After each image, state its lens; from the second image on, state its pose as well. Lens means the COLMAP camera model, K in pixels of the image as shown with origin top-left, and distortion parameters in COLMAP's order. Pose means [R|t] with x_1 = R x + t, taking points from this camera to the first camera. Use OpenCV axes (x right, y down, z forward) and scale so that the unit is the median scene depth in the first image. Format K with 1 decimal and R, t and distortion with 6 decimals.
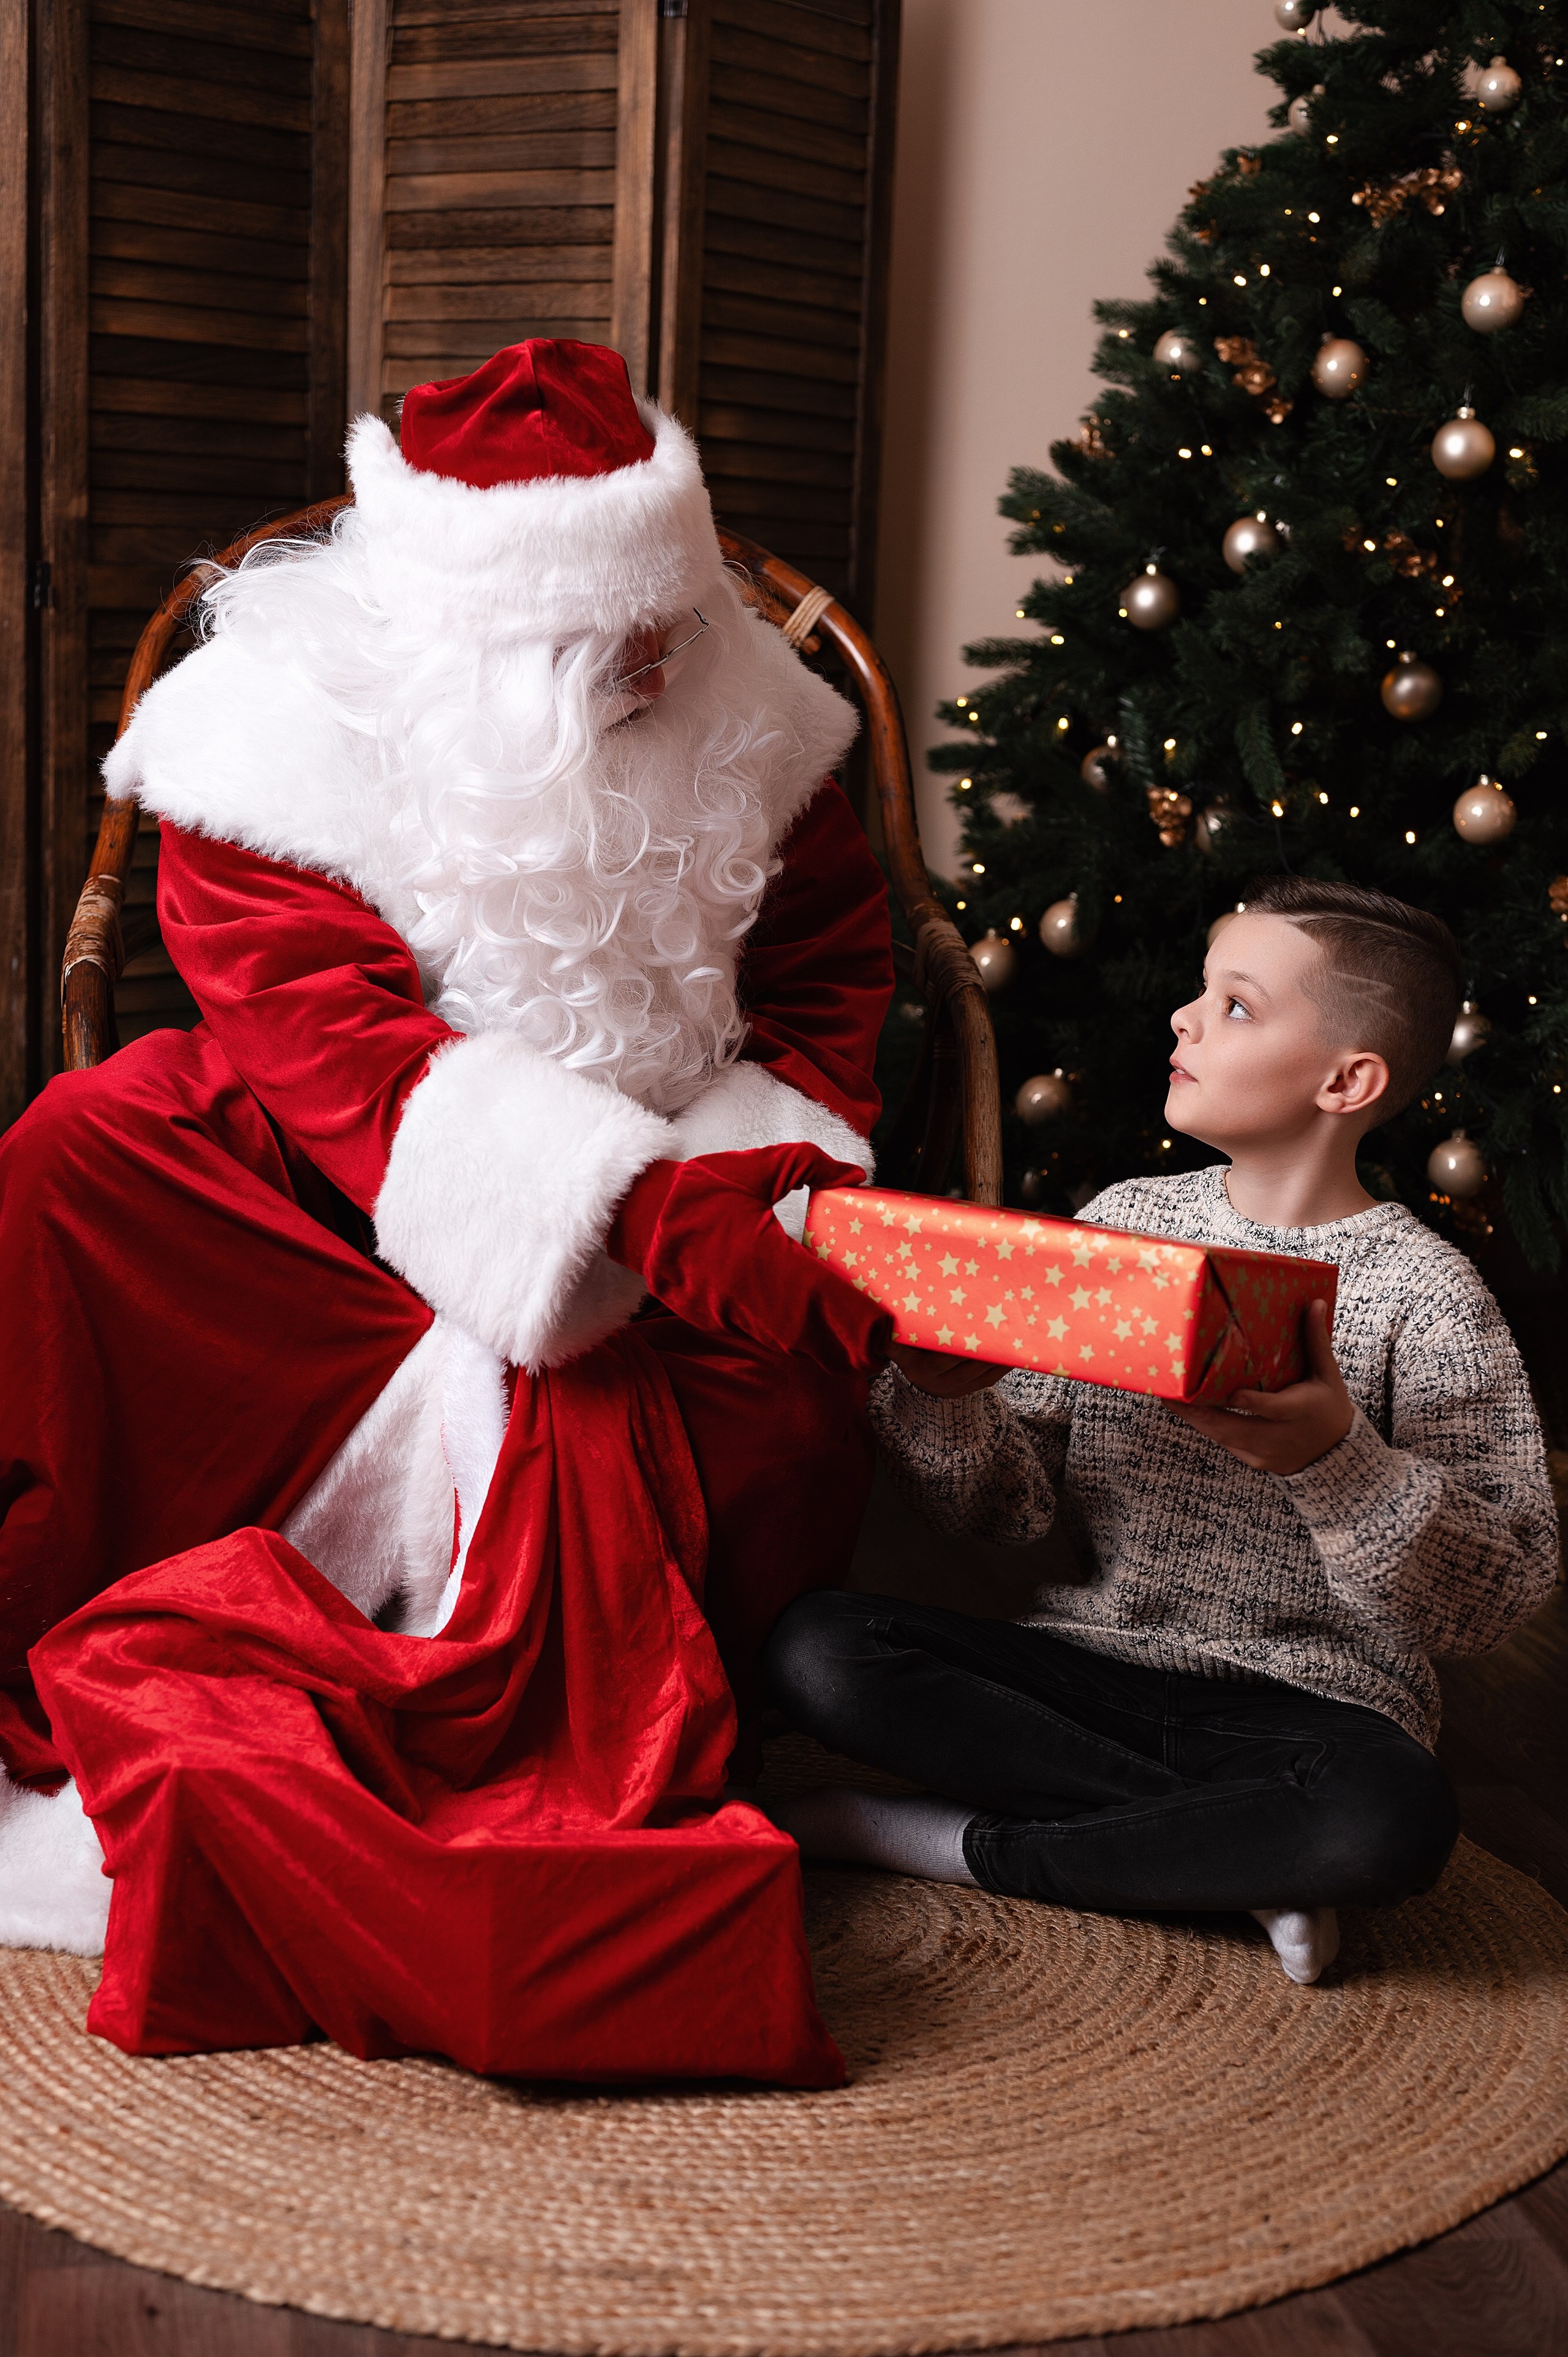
lens RADIAL K [[3562.7, 0, 754.8], [0, 3562.7, 1143.8], [0, 0, 1]] dist [0.008984, 0.000000]
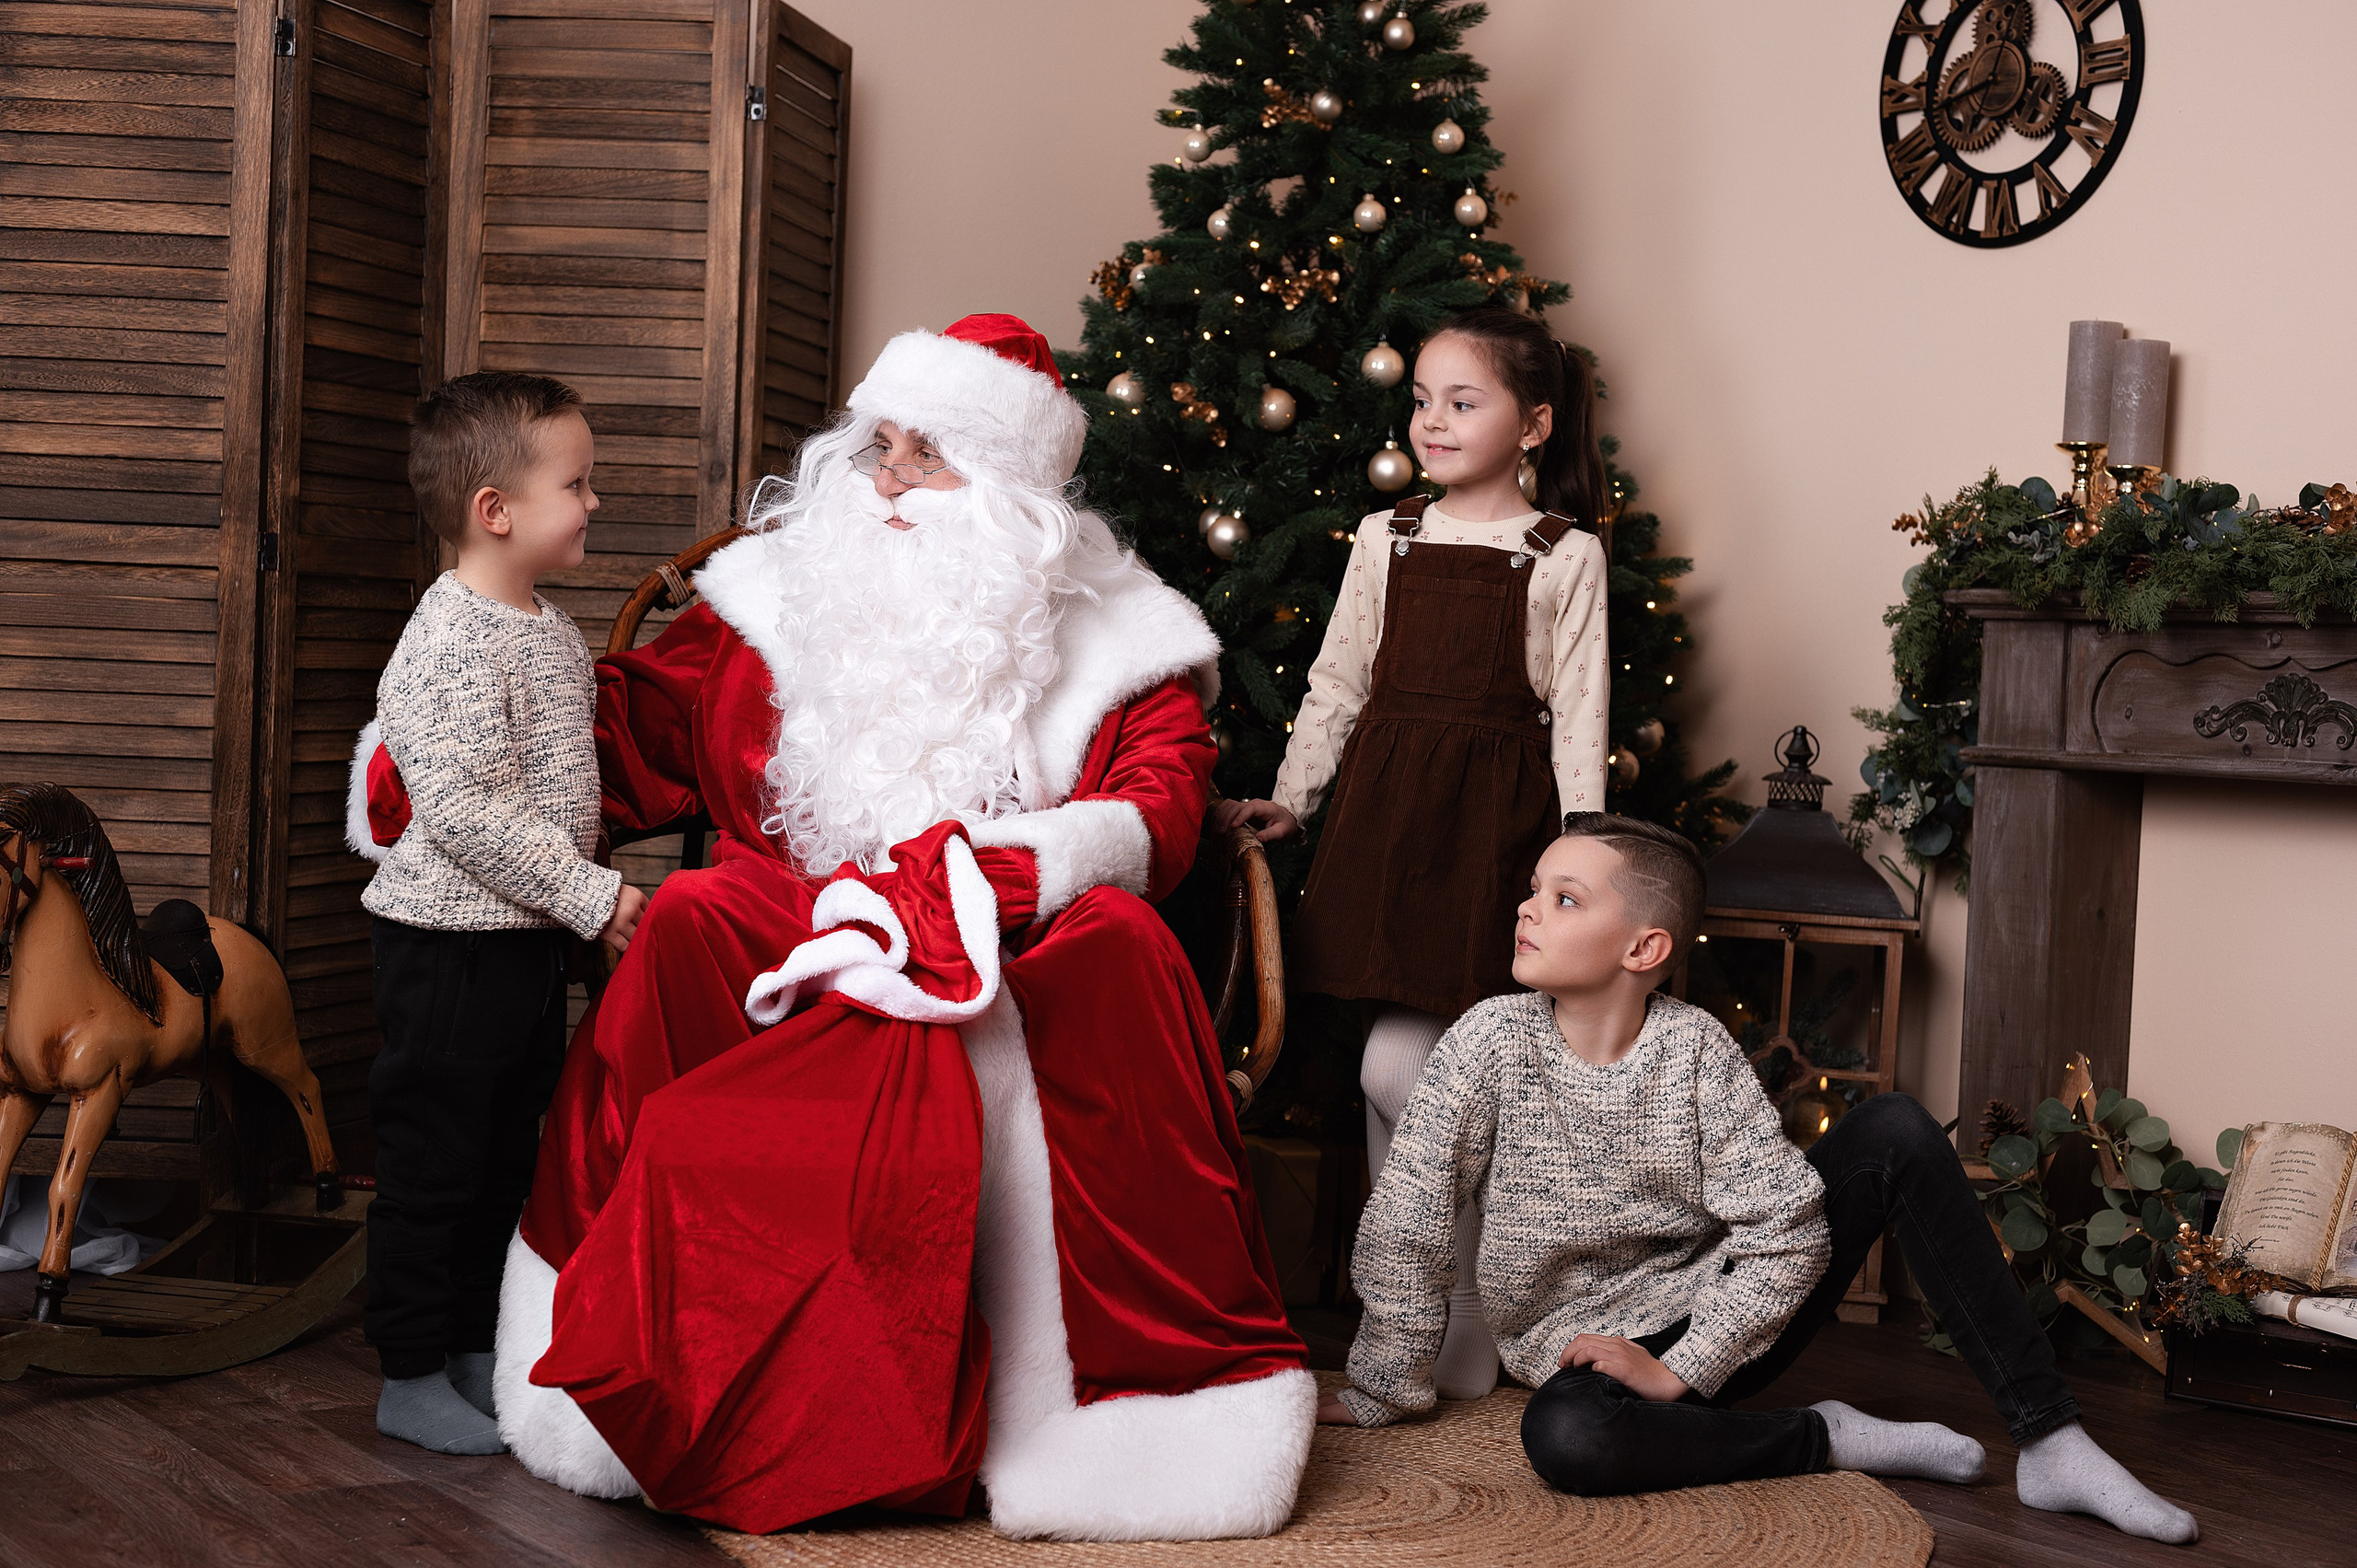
lens RADIAL K [[3562.9, 0, 1152.3], [0, 3562.9, 818.1], [0, 0, 1]] dist [0.008984, 0.000000]
pose [[0.893331, -0.019205, 0.448988, -0.464275], [0.058751, 0.995503, -0.074312, 0.036249], [-0.445542, 0.092764, 0.890442, -0.175582]]
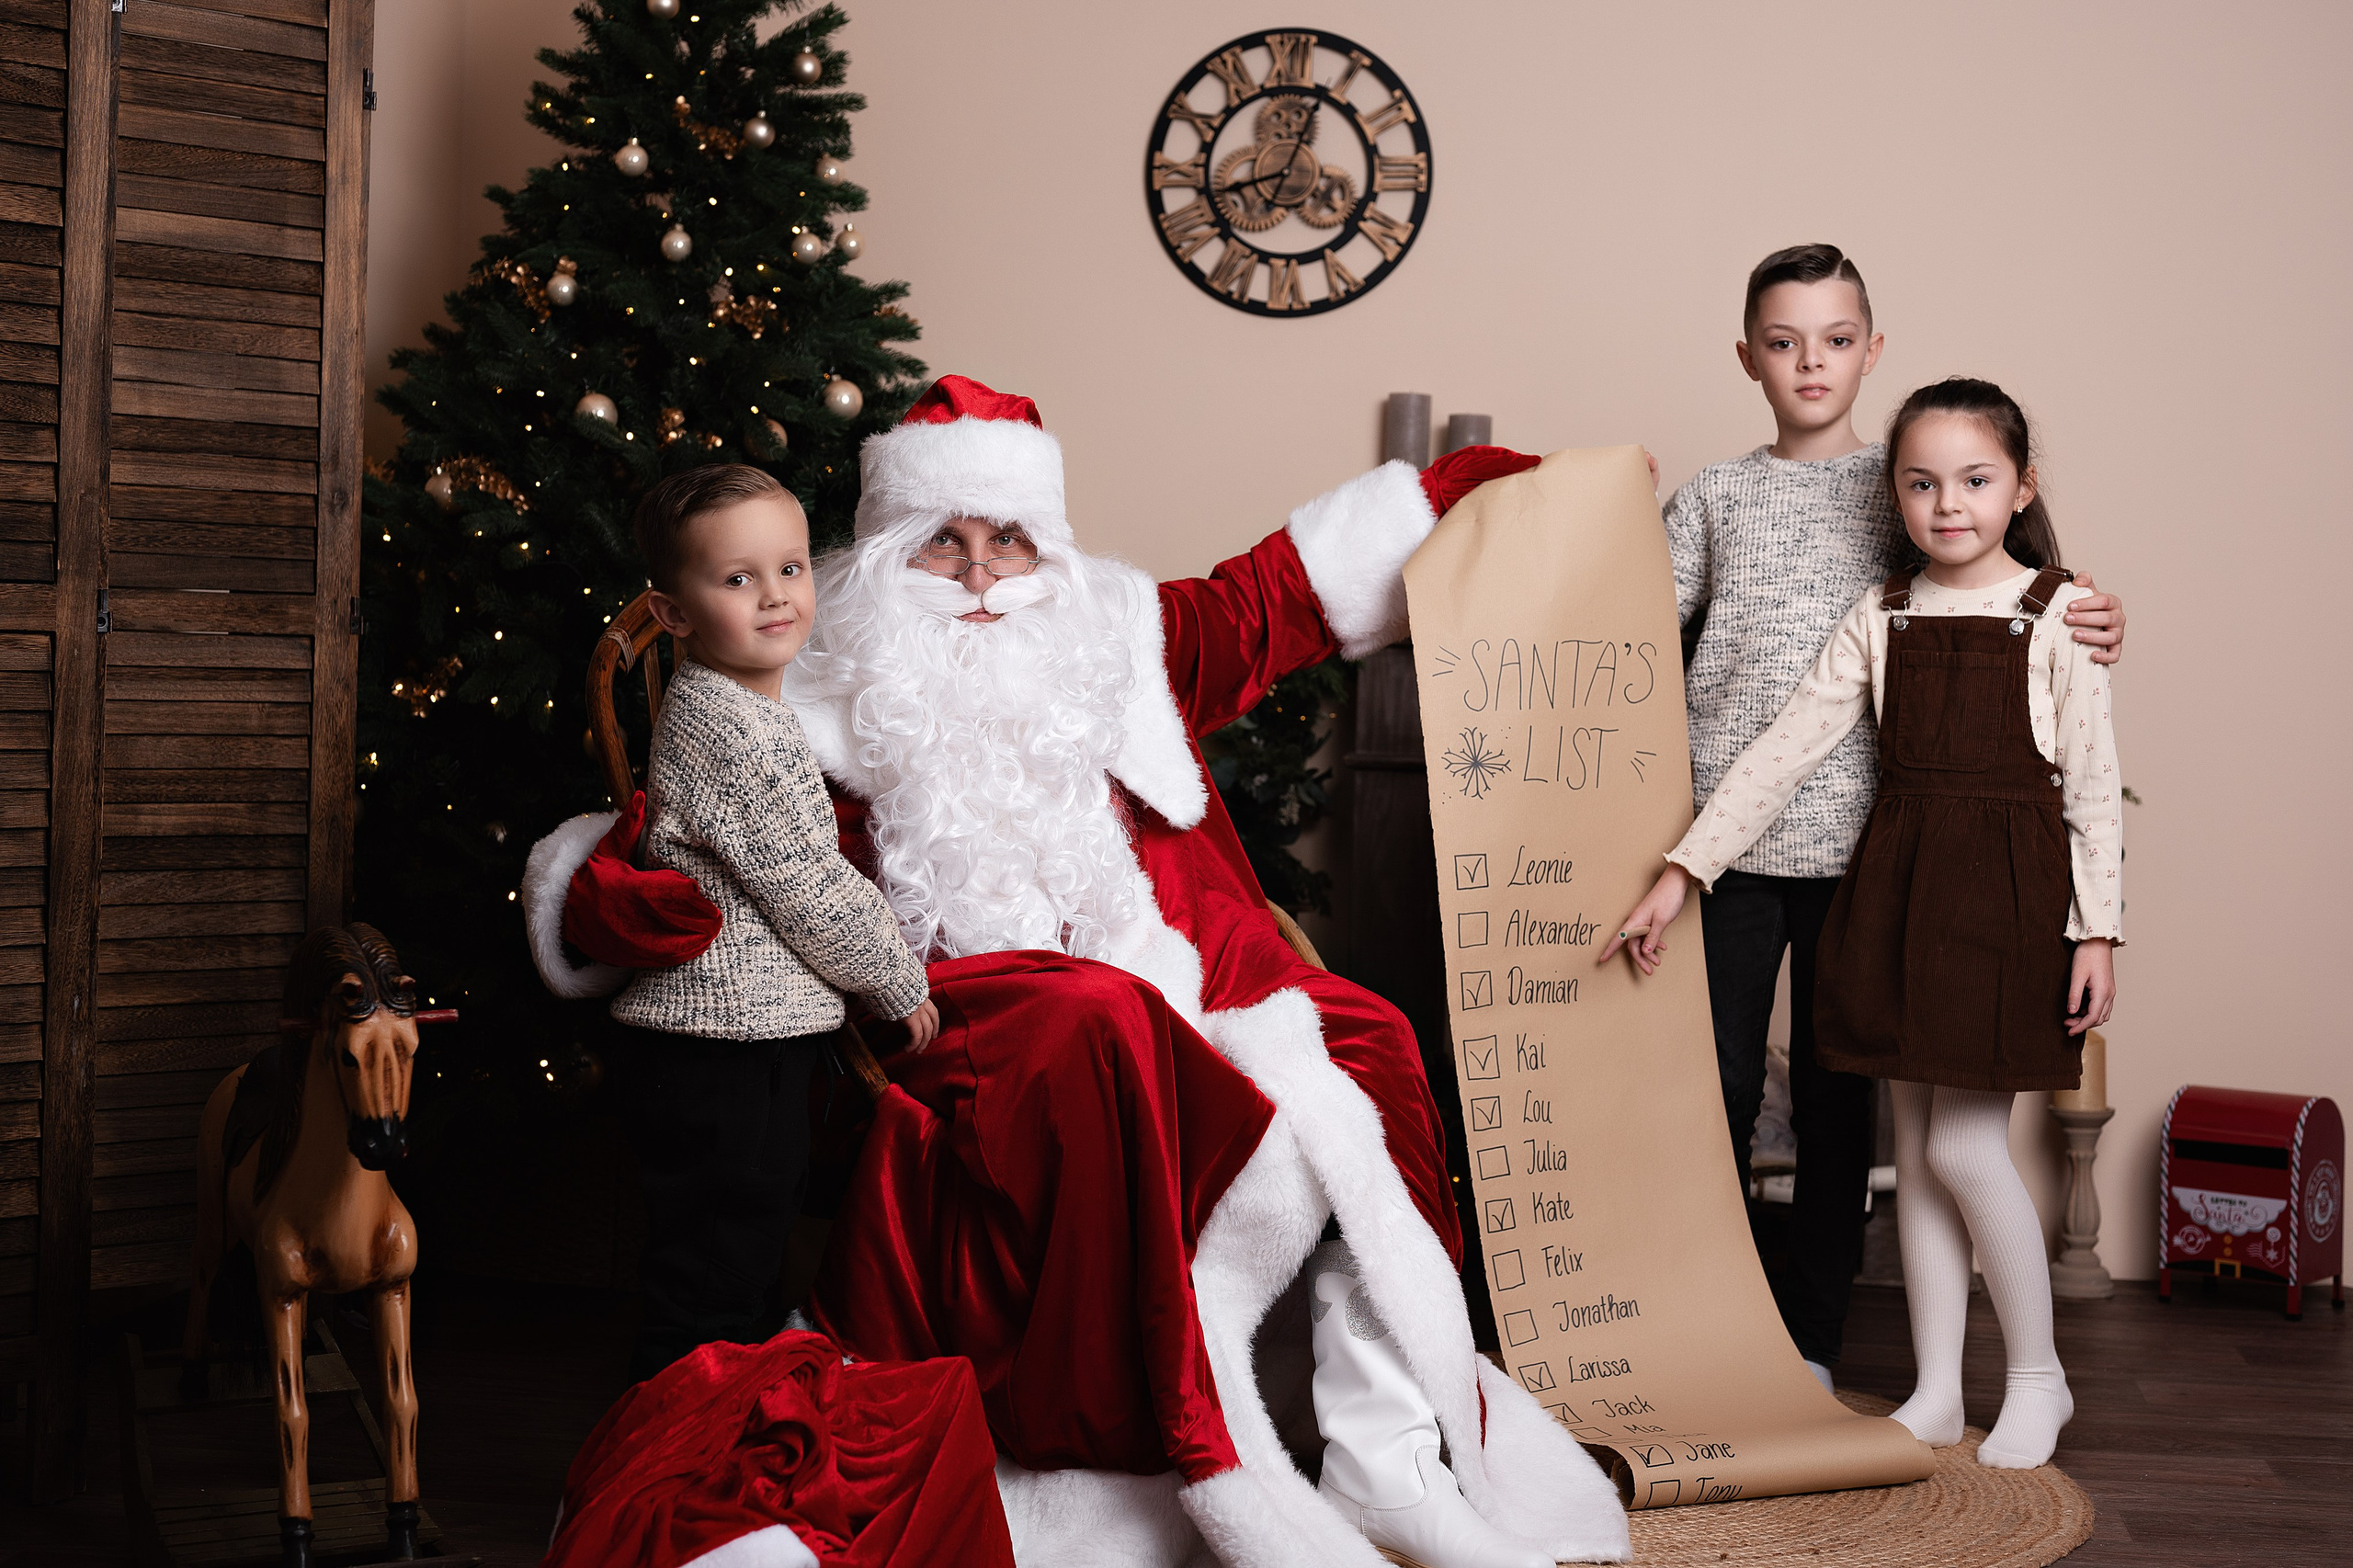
lens RADIAL K [[3556.7, 0, 1197.7], [0, 3556.7, 777.6], [0, 0, 1]] dist [0.008984, 0.000000]
pose [[0.279543, -0.067161, 0.957781, -1.038728], [0.113513, 0.992866, 0.036491, -0.110569], [-0.953399, 0.098520, 0.285172, 0.427861]]
